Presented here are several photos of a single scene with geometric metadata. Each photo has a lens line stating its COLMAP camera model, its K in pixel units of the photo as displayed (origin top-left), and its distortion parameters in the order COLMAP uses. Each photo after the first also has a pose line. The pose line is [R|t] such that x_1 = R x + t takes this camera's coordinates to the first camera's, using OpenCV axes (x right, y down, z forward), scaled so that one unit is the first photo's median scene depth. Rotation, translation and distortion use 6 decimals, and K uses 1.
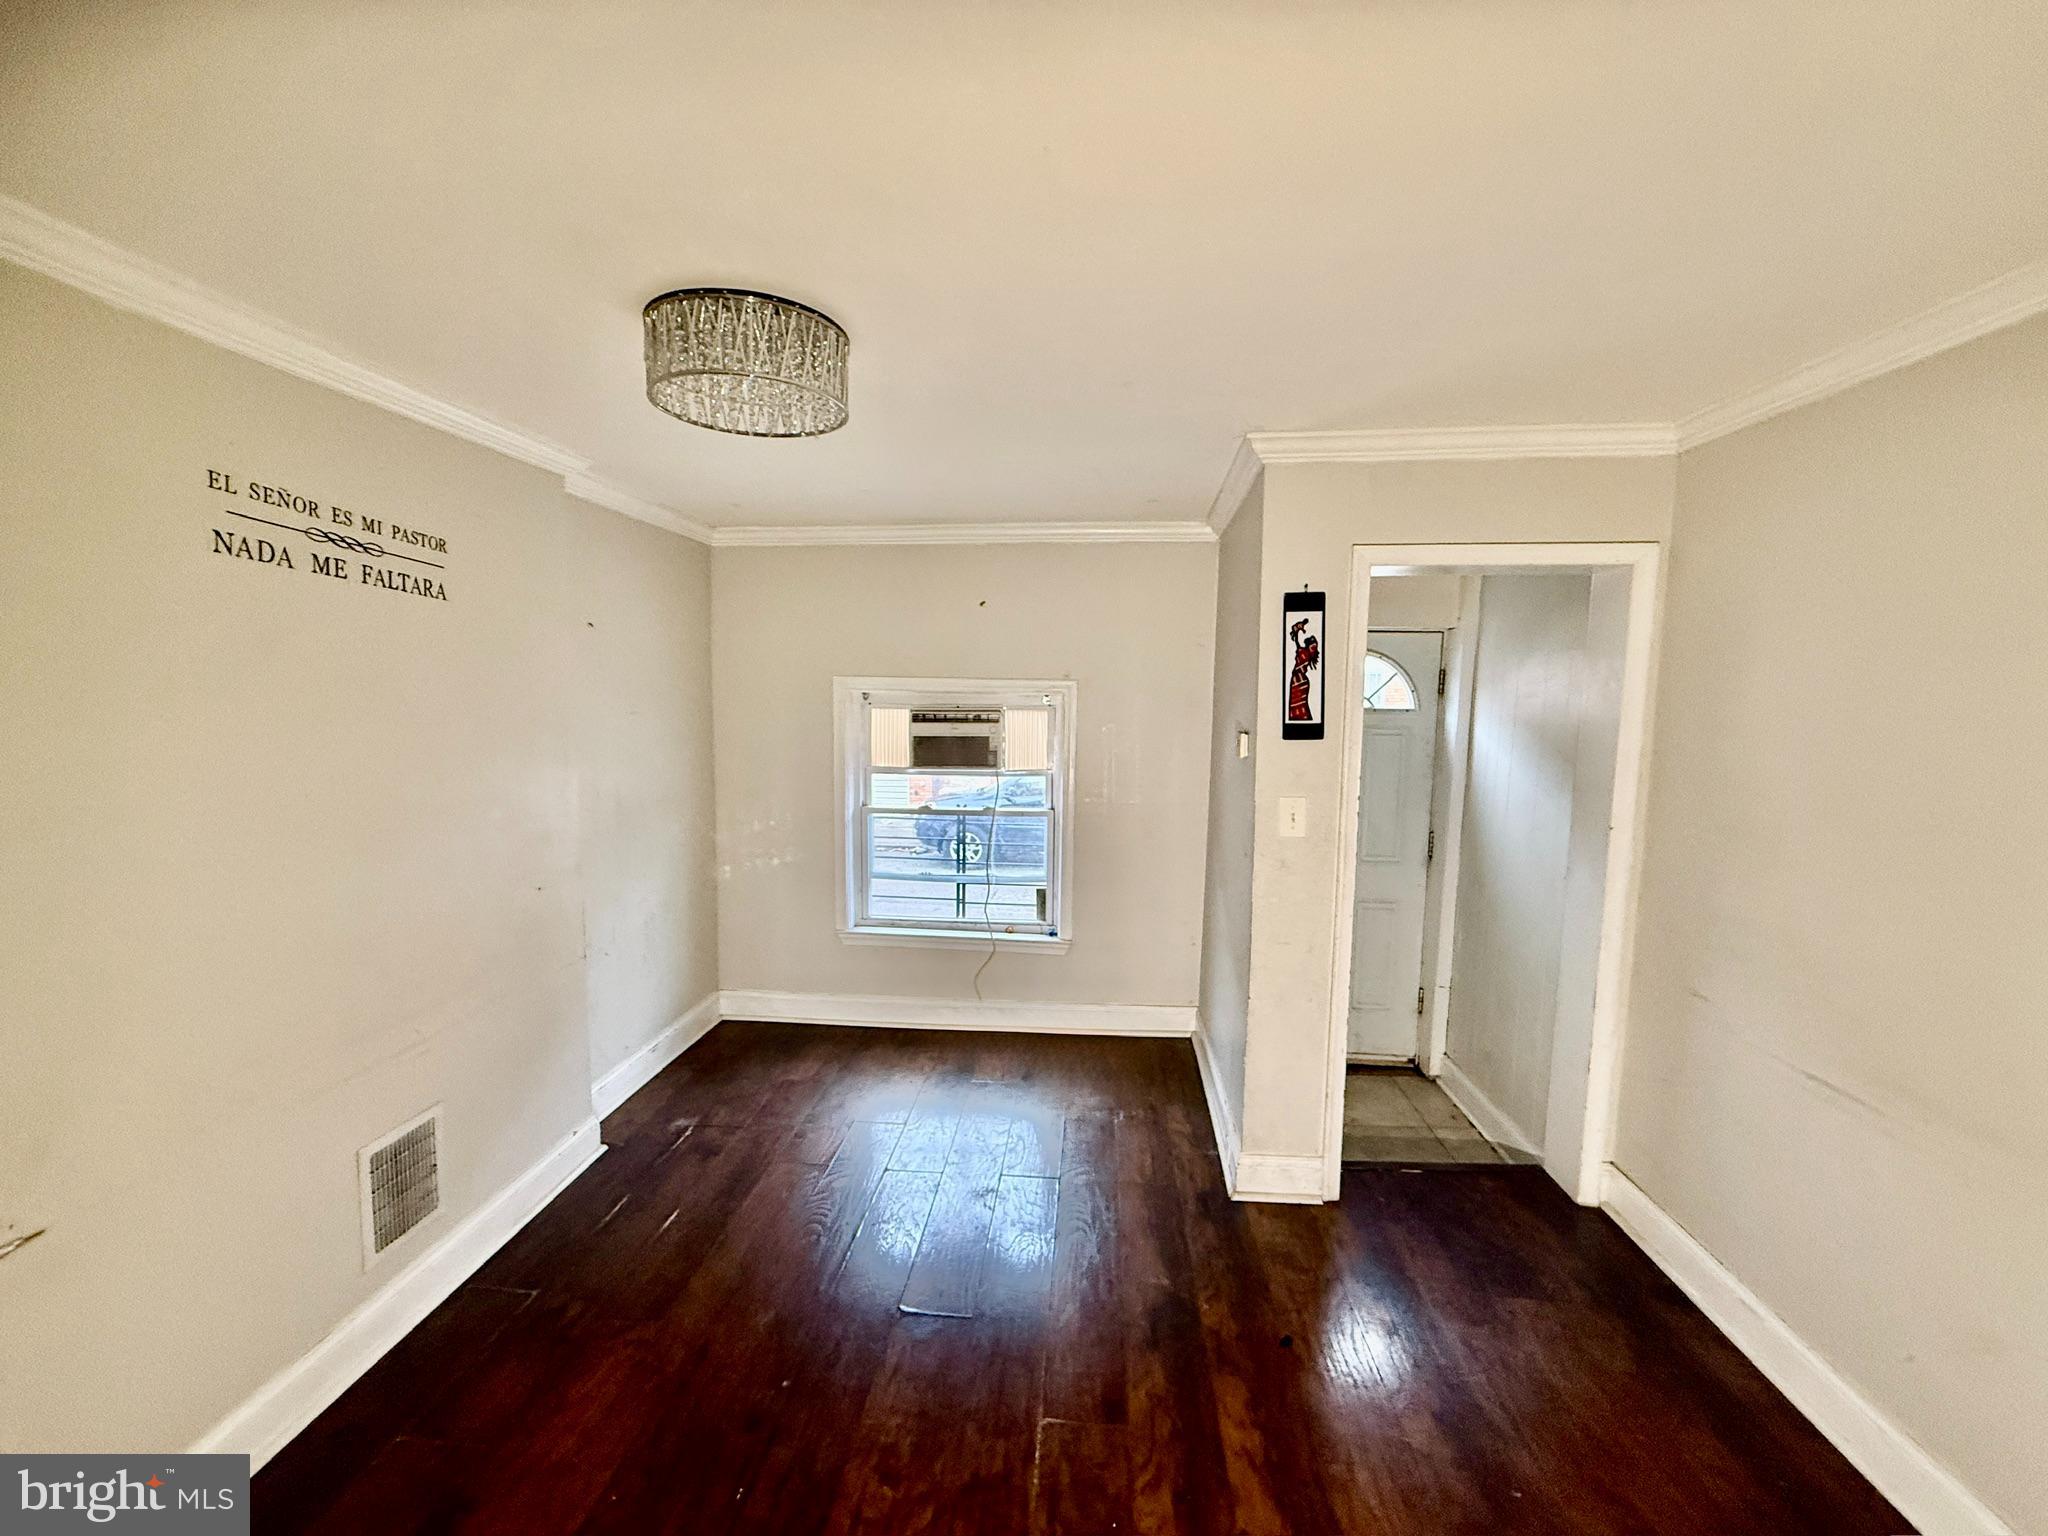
lens RADIAL K [[809.6, 0, 1016.2], [0, 809.6, 771.9], [0, 0, 1]] dist [0.000546, -0.000021]
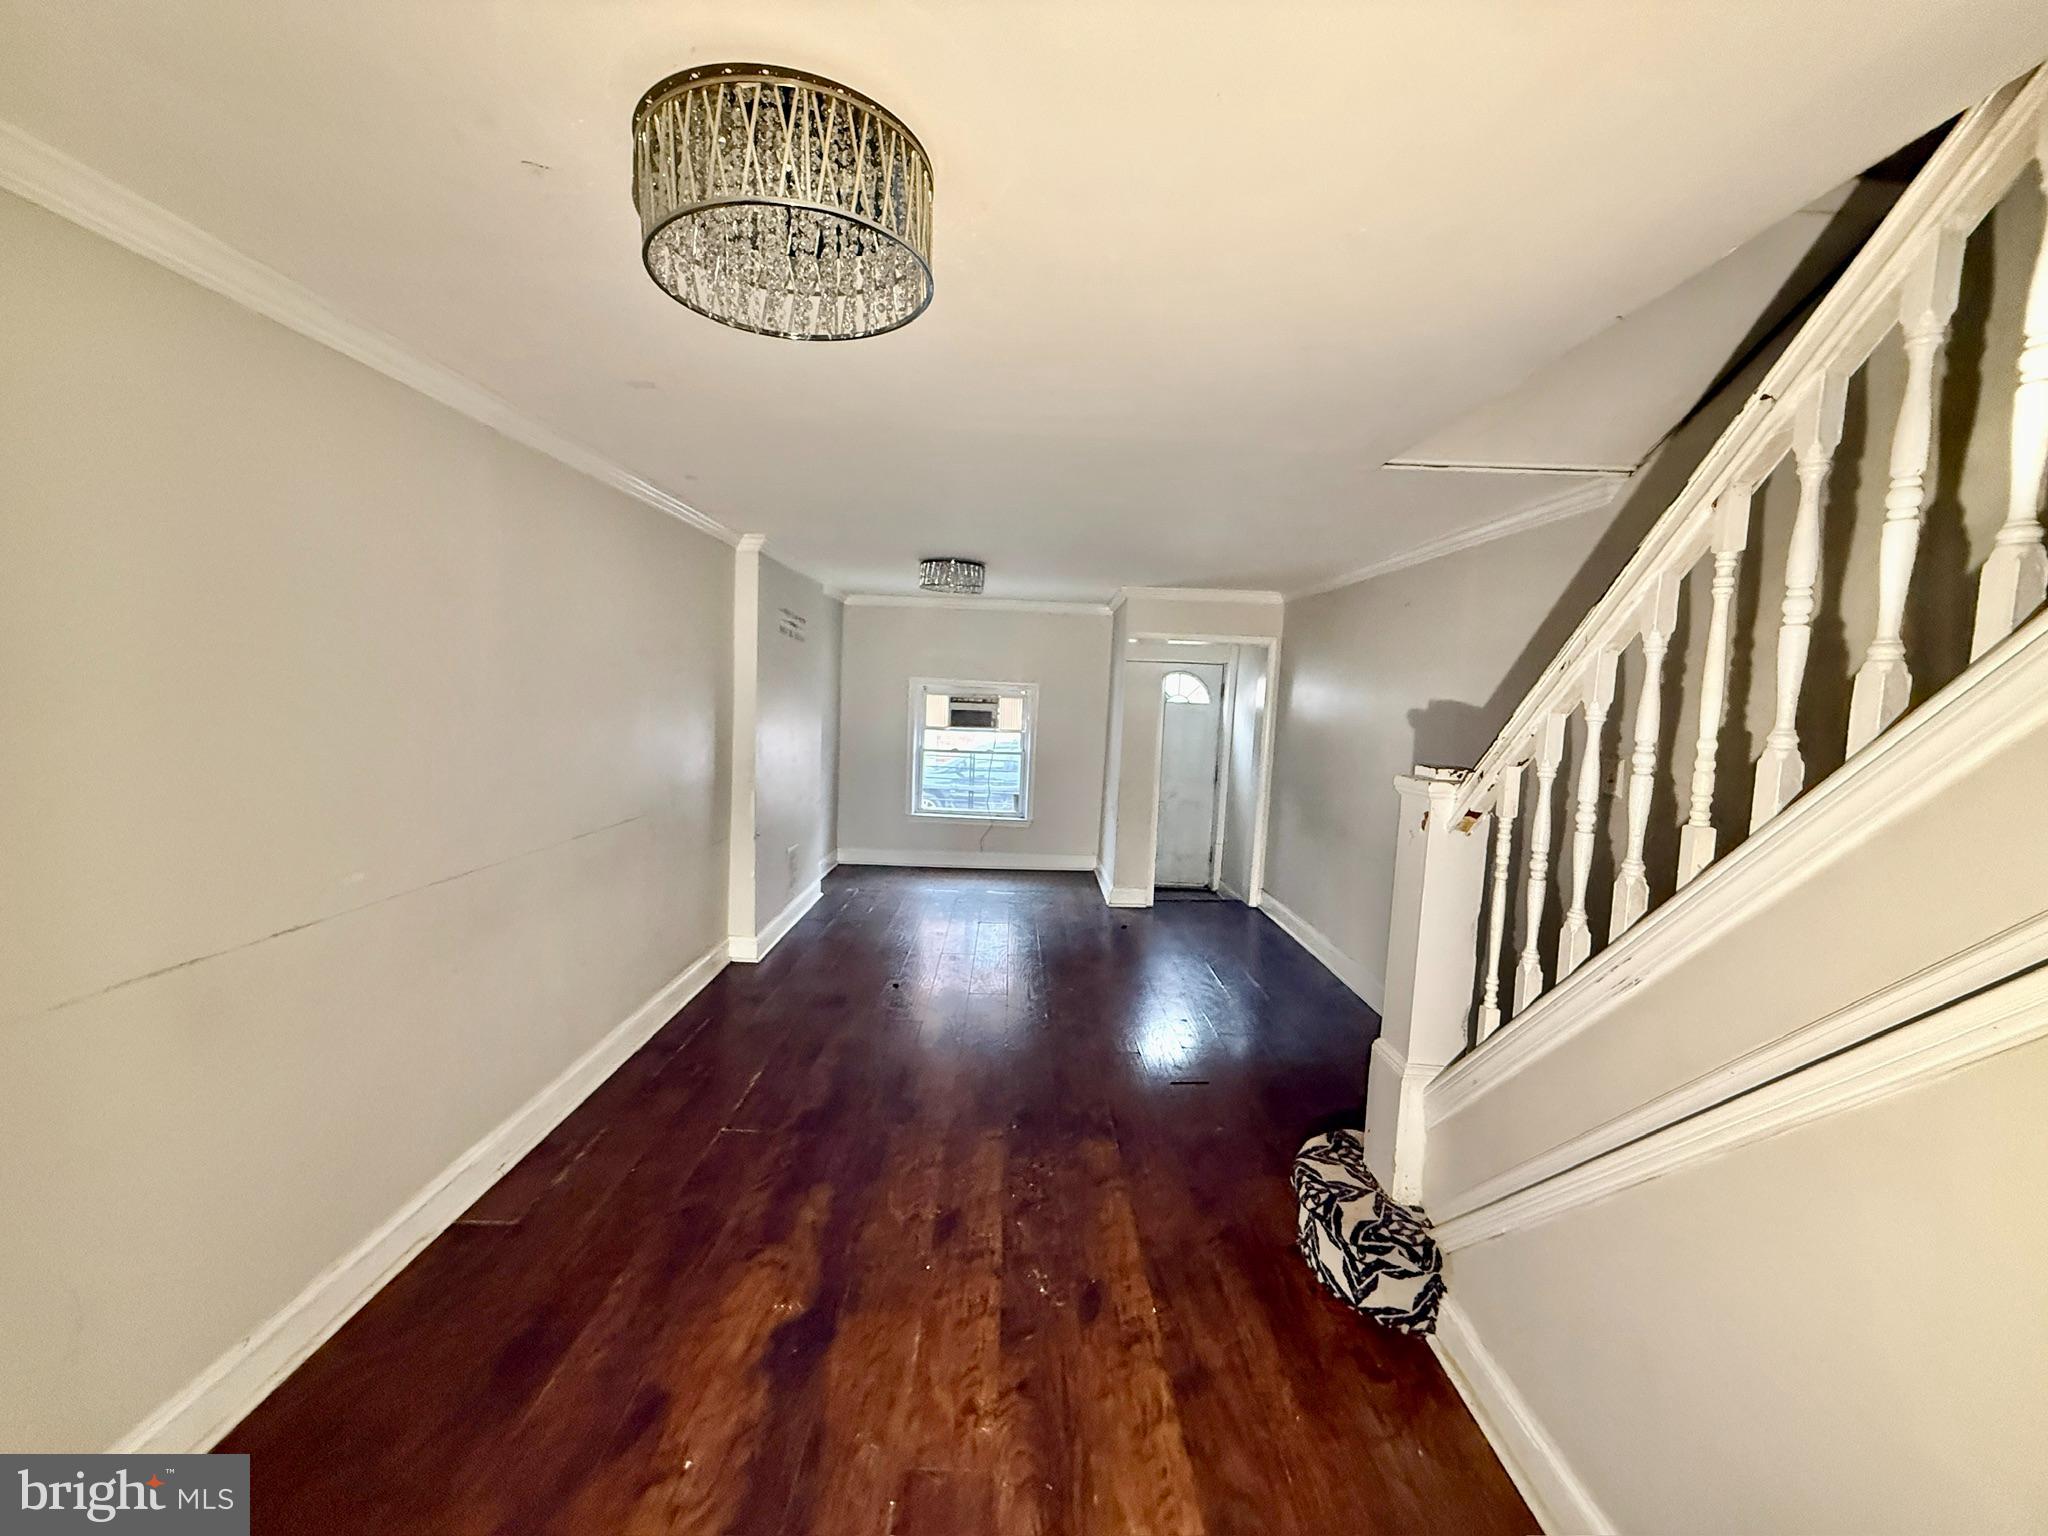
lens RADIAL K [[809.6, 0, 1016.2], [0, 809.6, 771.9], [0, 0, 1]] dist [0.000546, -0.000021]
pose [[0.996326, 0.022924, 0.082515, -0.126074], [-0.020500, 0.999337, -0.030105, 0.153132], [-0.083151, 0.028302, 0.996135, -0.884343]]
